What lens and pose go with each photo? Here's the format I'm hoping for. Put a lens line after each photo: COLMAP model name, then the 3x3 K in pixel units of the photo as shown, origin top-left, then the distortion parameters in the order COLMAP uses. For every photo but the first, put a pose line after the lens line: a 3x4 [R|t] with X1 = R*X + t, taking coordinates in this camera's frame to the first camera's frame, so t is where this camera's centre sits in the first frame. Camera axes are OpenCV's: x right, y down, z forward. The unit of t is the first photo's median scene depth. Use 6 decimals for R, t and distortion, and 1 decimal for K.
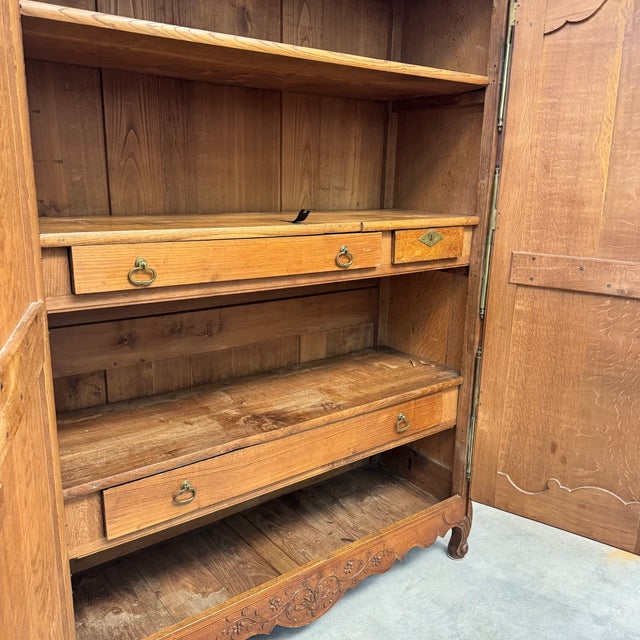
lens RADIAL K [[597.1, 0, 320.5], [0, 597.1, 326.6], [0, 0, 1]] dist [0.132244, -0.221236]
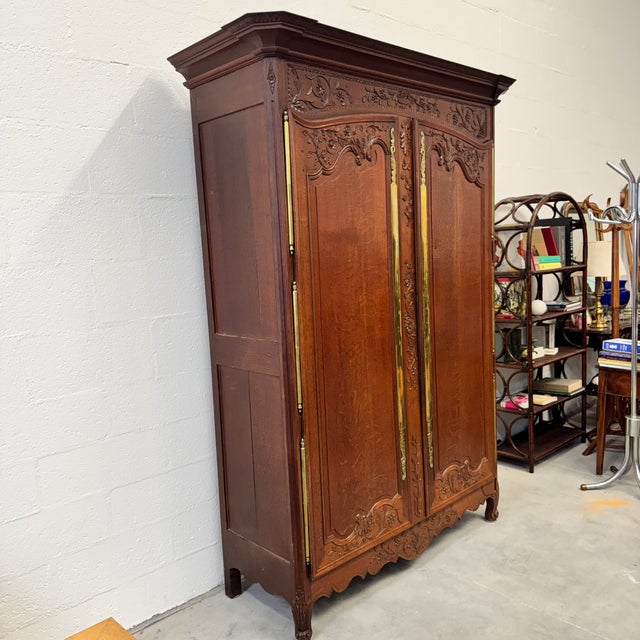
lens RADIAL K [[603.0, 0, 319.1], [0, 603.0, 321.3], [0, 0, 1]] dist [0.150724, -0.291926]
pose [[0.991696, -0.080242, 0.100503, -0.352957], [0.092177, 0.988442, -0.120357, 0.053848], [-0.089683, 0.128622, 0.987630, -0.572736]]
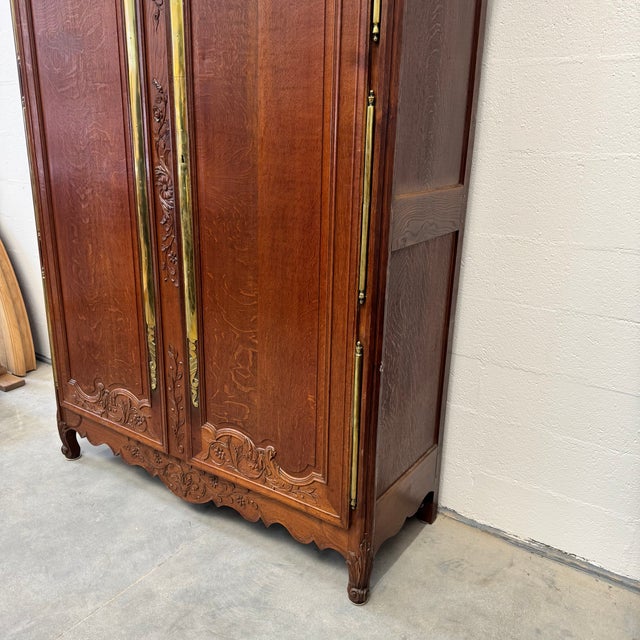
lens RADIAL K [[597.1, 0, 320.5], [0, 597.1, 326.6], [0, 0, 1]] dist [0.132244, -0.221236]
pose [[0.313497, 0.284401, -0.906000, 0.988603], [-0.249323, 0.945275, 0.210458, -0.138629], [0.916274, 0.159909, 0.367249, 0.723436]]
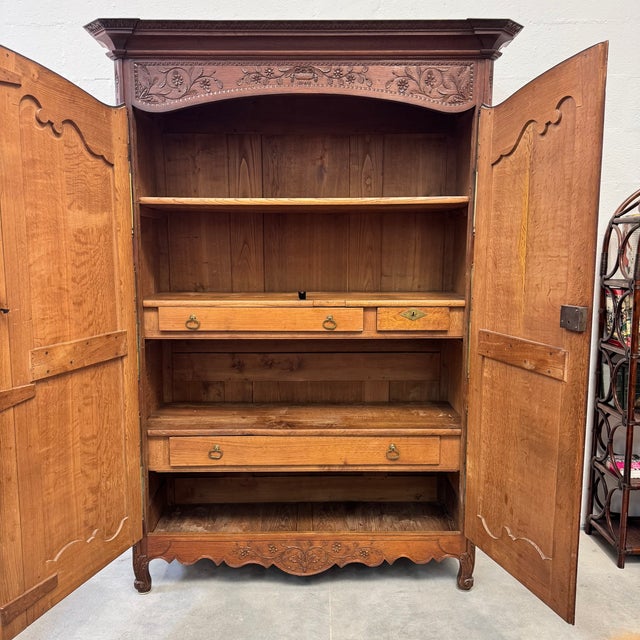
lens RADIAL K [[603.0, 0, 319.1], [0, 603.0, 321.3], [0, 0, 1]] dist [0.150724, -0.291926]
pose [[0.798464, 0.057565, -0.599284, 0.804235], [-0.131679, 0.988015, -0.080540, 0.006071], [0.587465, 0.143221, 0.796475, -0.200536]]
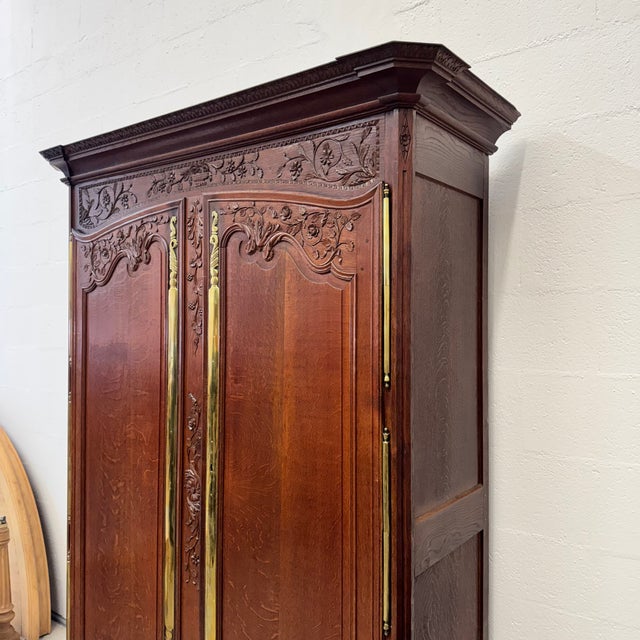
lens RADIAL K [[603.0, 0, 319.1], [0, 603.0, 321.3], [0, 0, 1]] dist [0.150724, -0.291926]
pose [[0.269341, -0.018091, -0.962875, 1.012106], [-0.233697, 0.968711, -0.083572, -0.313341], [0.934260, 0.247530, 0.256686, 0.681988]]
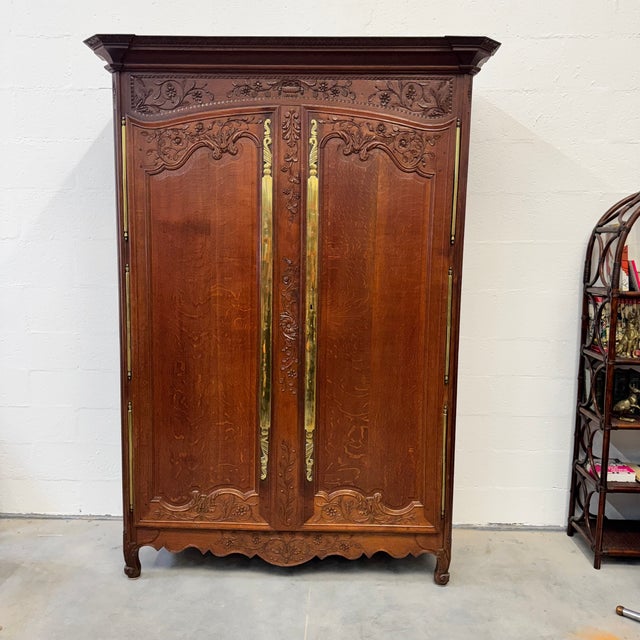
lens RADIAL K [[599.8, 0, 320.0], [0, 599.8, 320.0], [0, 0, 1]] dist [0.182535, -0.372739]
pose [[0.779994, 0.067989, -0.622083, 0.898680], [-0.151169, 0.985111, -0.081878, 0.000848], [0.607254, 0.157904, 0.778659, -0.198927]]
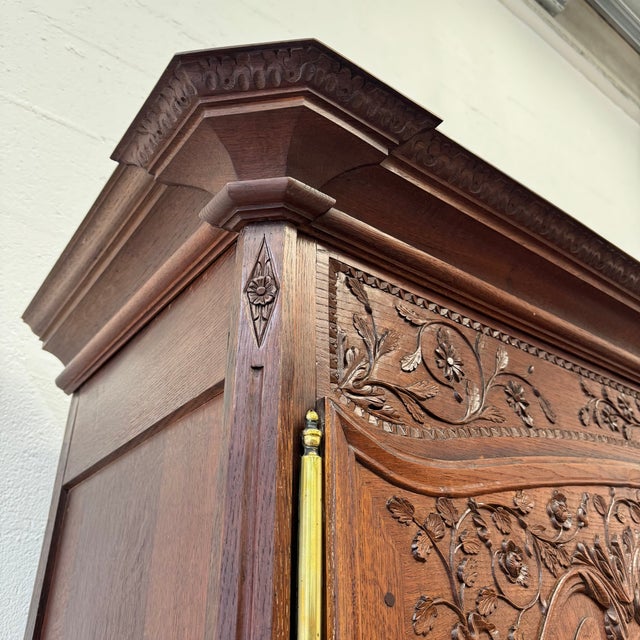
lens RADIAL K [[613.0, 0, 320.0], [0, 613.0, 320.0], [0, 0, 1]] dist [0.085717, -0.165767]
pose [[0.999667, -0.023197, 0.011299, -0.268469], [0.024641, 0.728371, -0.684740, -0.324939], [0.007654, 0.684790, 0.728700, 0.286698]]
